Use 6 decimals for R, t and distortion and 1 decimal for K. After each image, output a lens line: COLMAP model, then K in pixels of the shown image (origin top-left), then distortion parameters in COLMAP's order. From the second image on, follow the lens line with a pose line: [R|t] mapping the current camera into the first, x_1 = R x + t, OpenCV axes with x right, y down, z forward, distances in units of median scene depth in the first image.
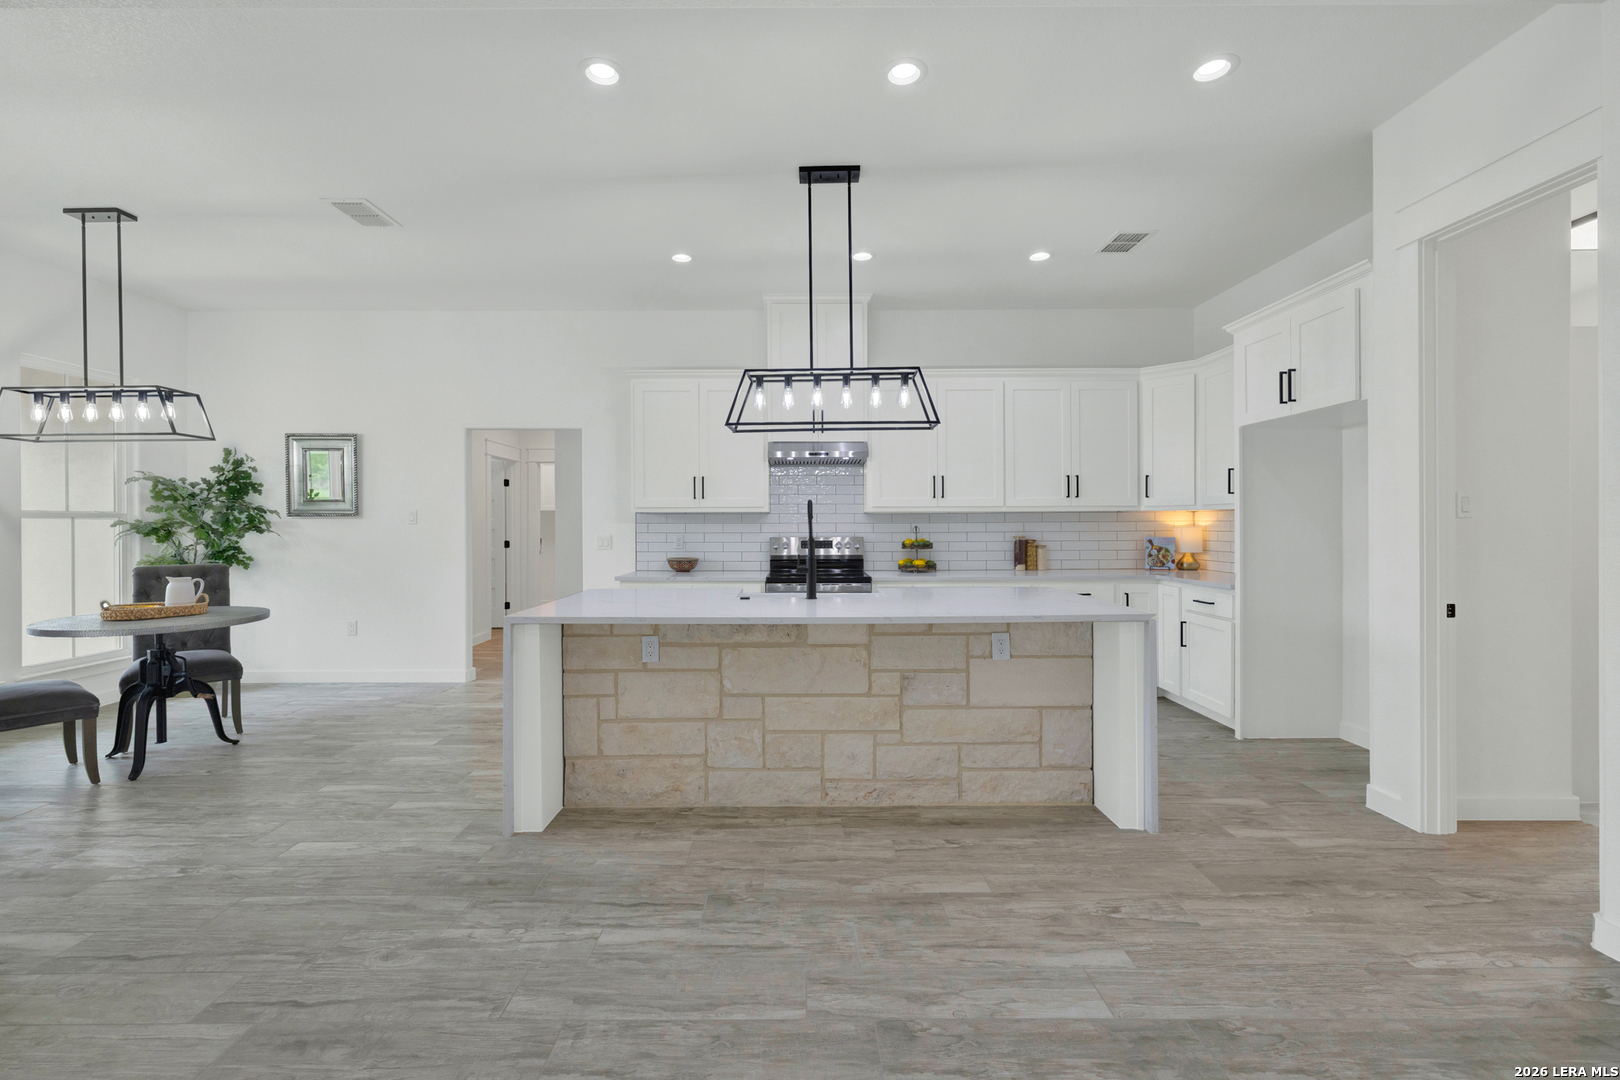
lens RADIAL K [[690.5, 0, 797.5], [0, 690.5, 523.9], [0, 0, 1]] dist [0.000650, 0.001754]
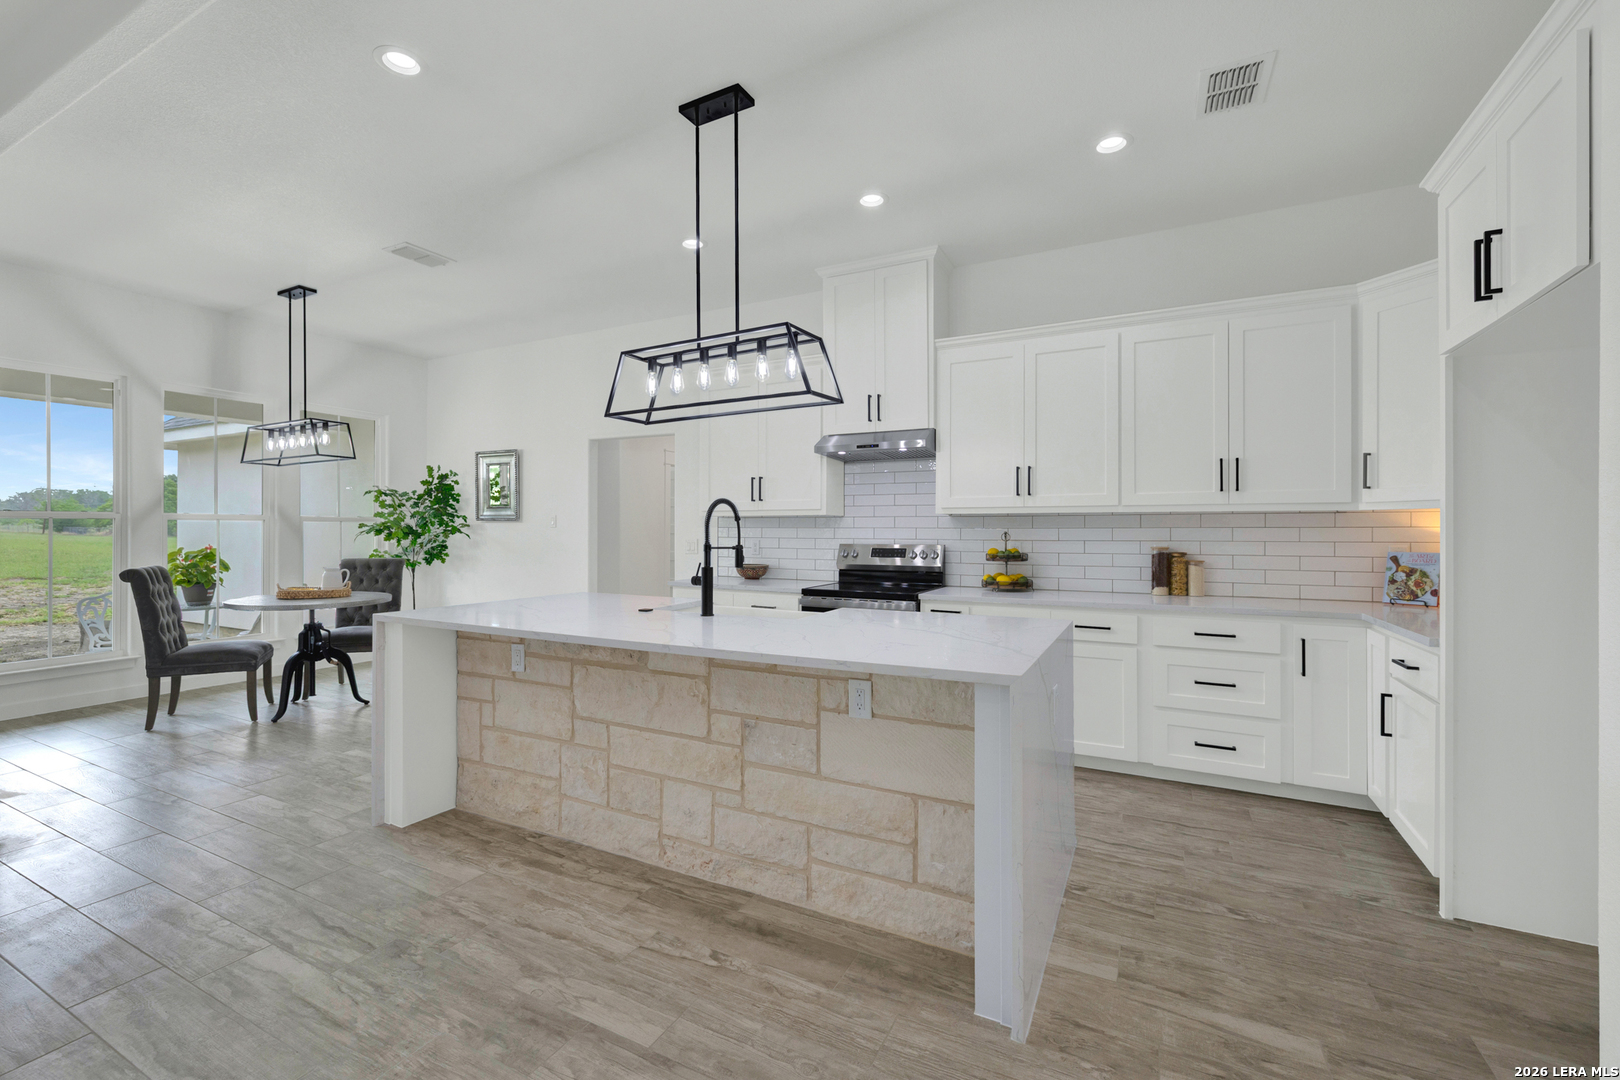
lens RADIAL K [[690.5, 0, 796.1], [0, 690.5, 528.9], [0, 0, 1]] dist [0.000650, 0.001754]
pose [[0.884461, 0.004477, -0.466593, 0.443018], [-0.005600, 0.999984, -0.001021, 0.002513], [0.466581, 0.003516, 0.884472, 0.266001]]
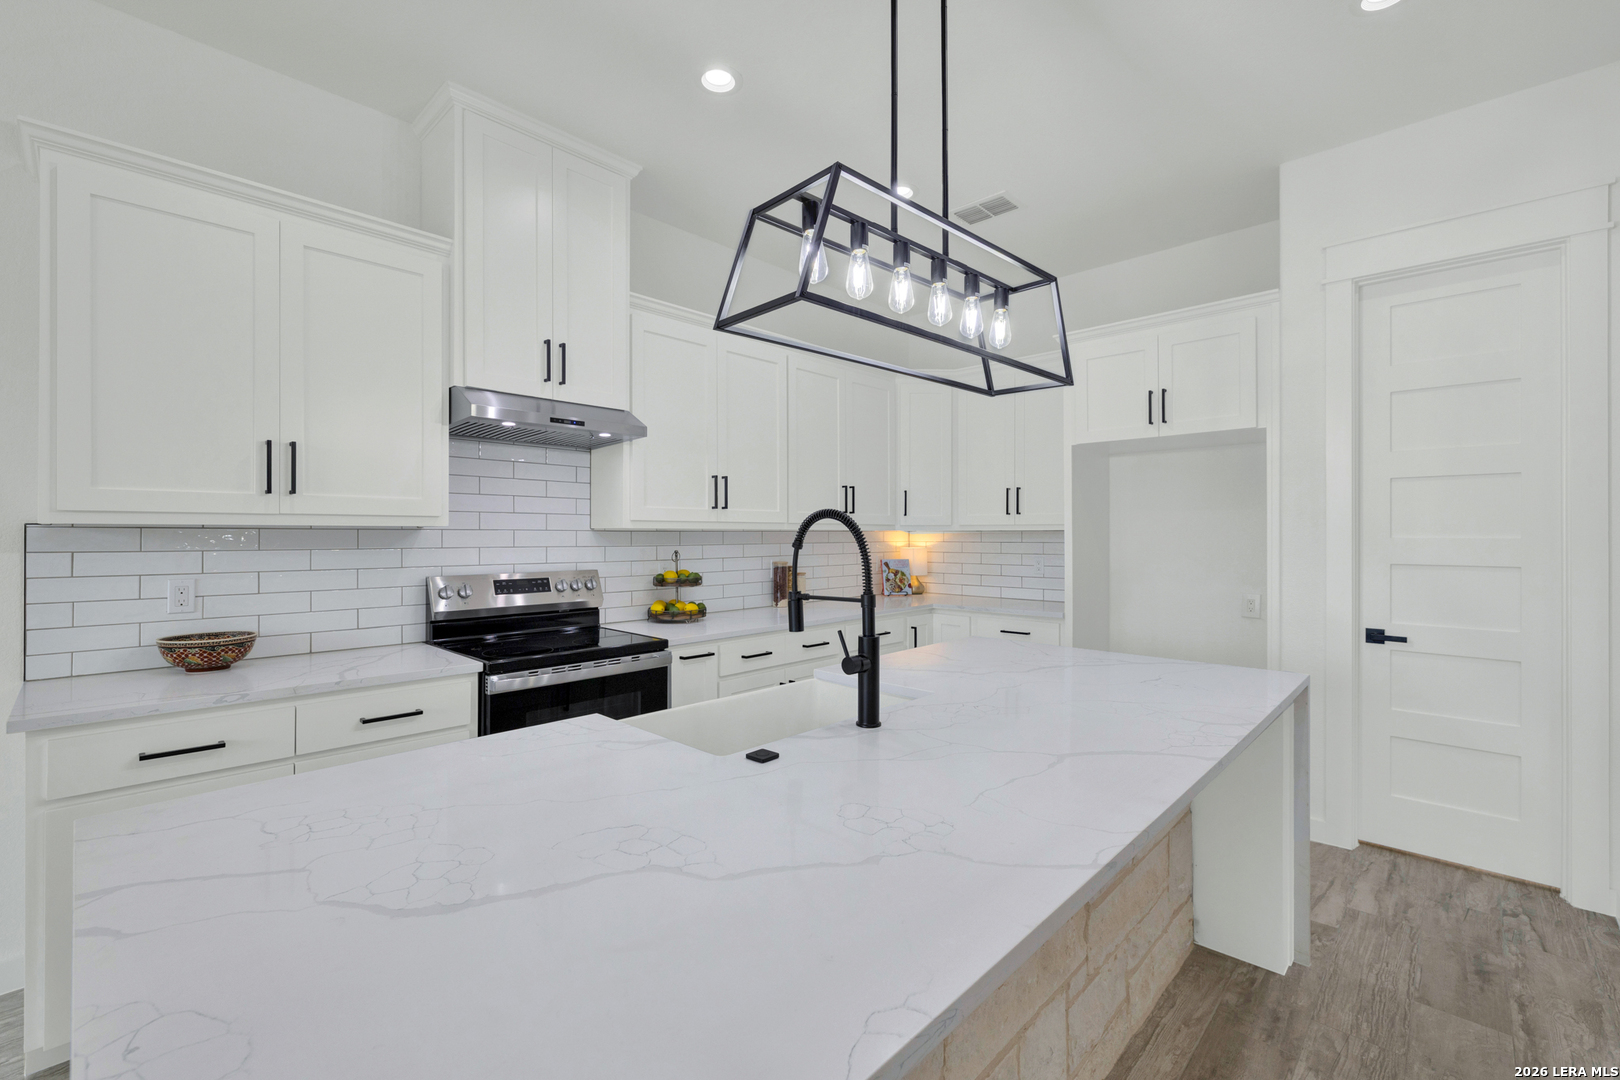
lens RADIAL K [[690.5, 0, 803.3], [0, 690.5, 535.6], [0, 0, 1]] dist [0.000650, 0.001754]
pose [[0.689961, 0.003089, 0.723840, -0.299239], [-0.004492, 0.999990, 0.000015, -0.015958], [-0.723833, -0.003262, 0.689968, 0.622544]]
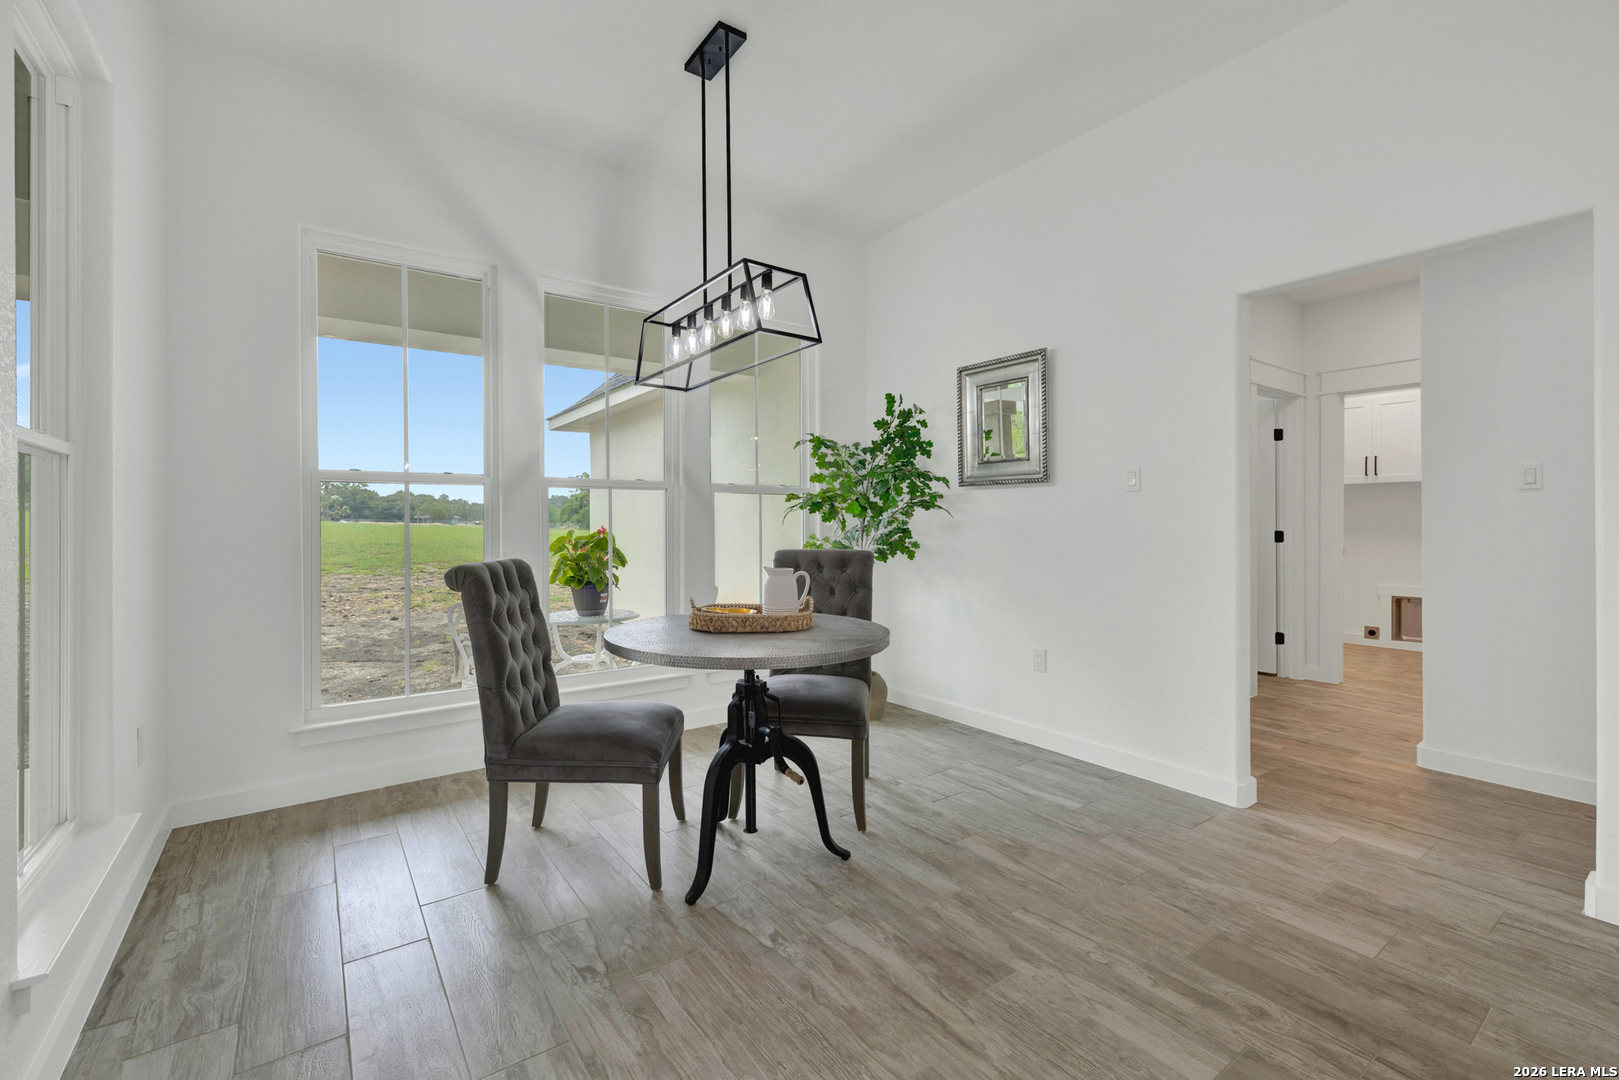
lens RADIAL K [[690.1, 0, 793.5], [0, 690.1, 525.7], [0, 0, 1]] dist [0.000650, 0.001754]
pose [[0.580240, 0.004901, -0.814431, -0.364944], [0.000137, 0.999981, 0.006115, 0.034181], [0.814445, -0.003660, 0.580229, 0.628507]]
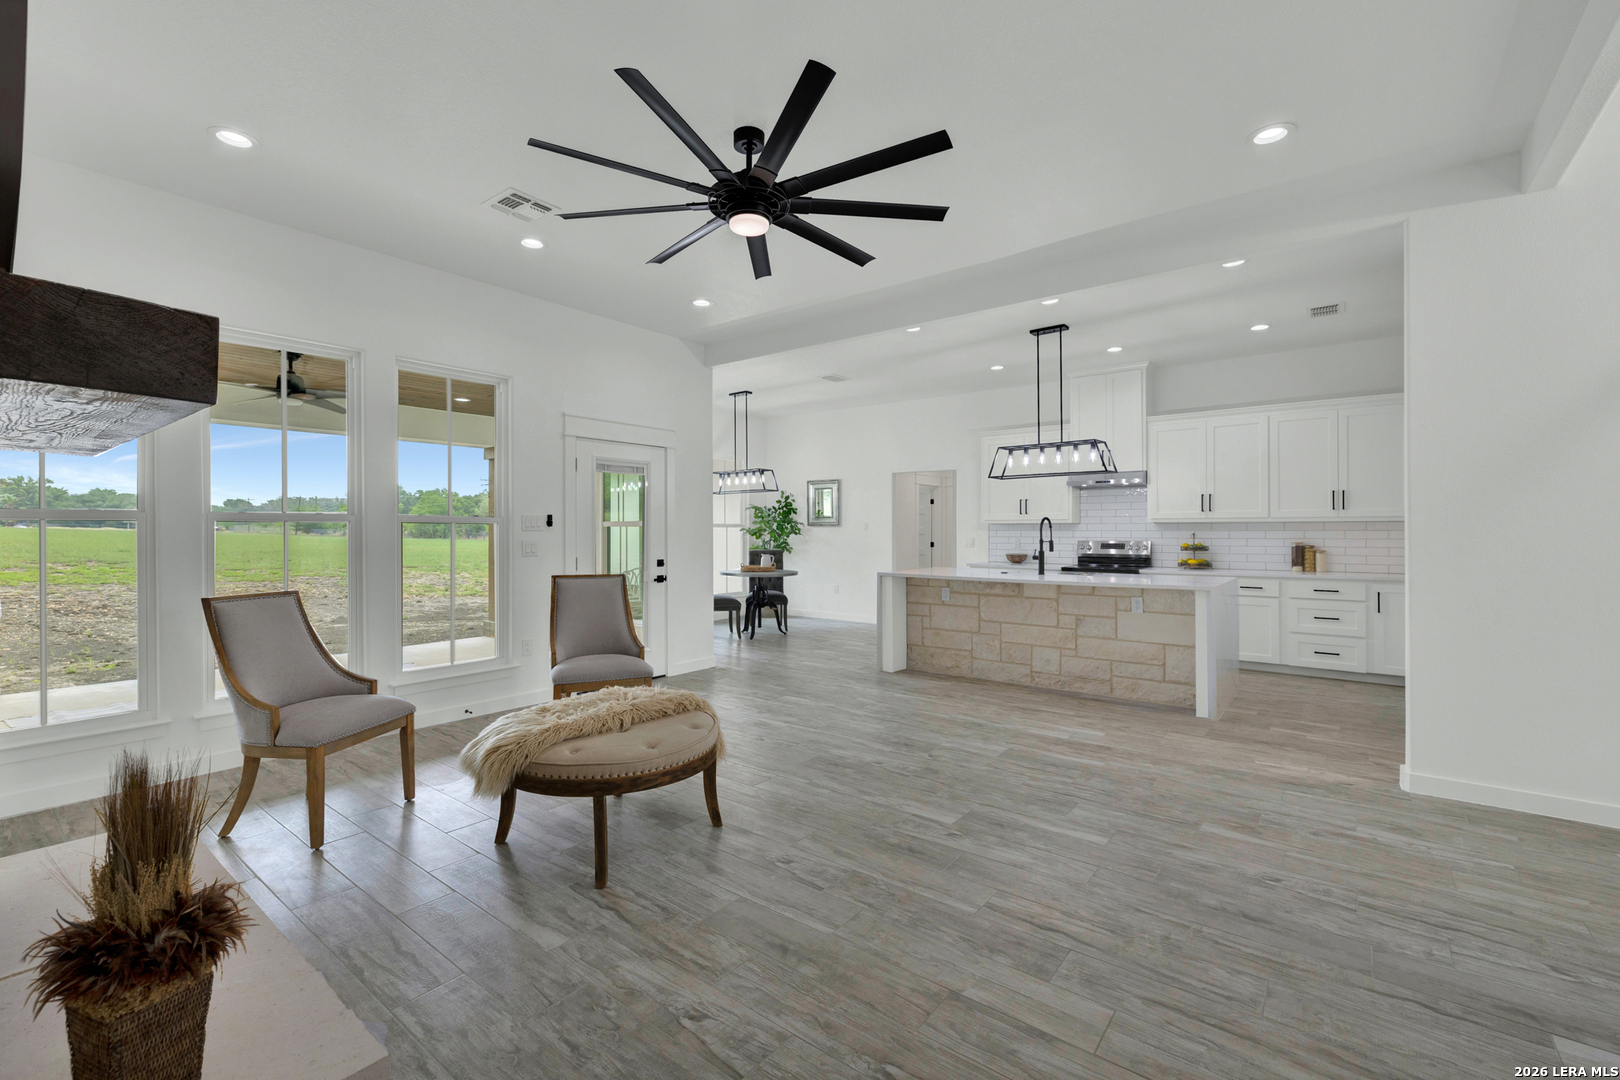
lens RADIAL K [[690.5, 0, 791.8], [0, 690.5, 532.2], [0, 0, 1]] dist [0.000650, 0.001754]
pose [[0.778113, 0.005227, -0.628103, 0.539513], [-0.003031, 0.999985, 0.004566, -0.003016], [0.628117, -0.001649, 0.778117, -0.643457]]
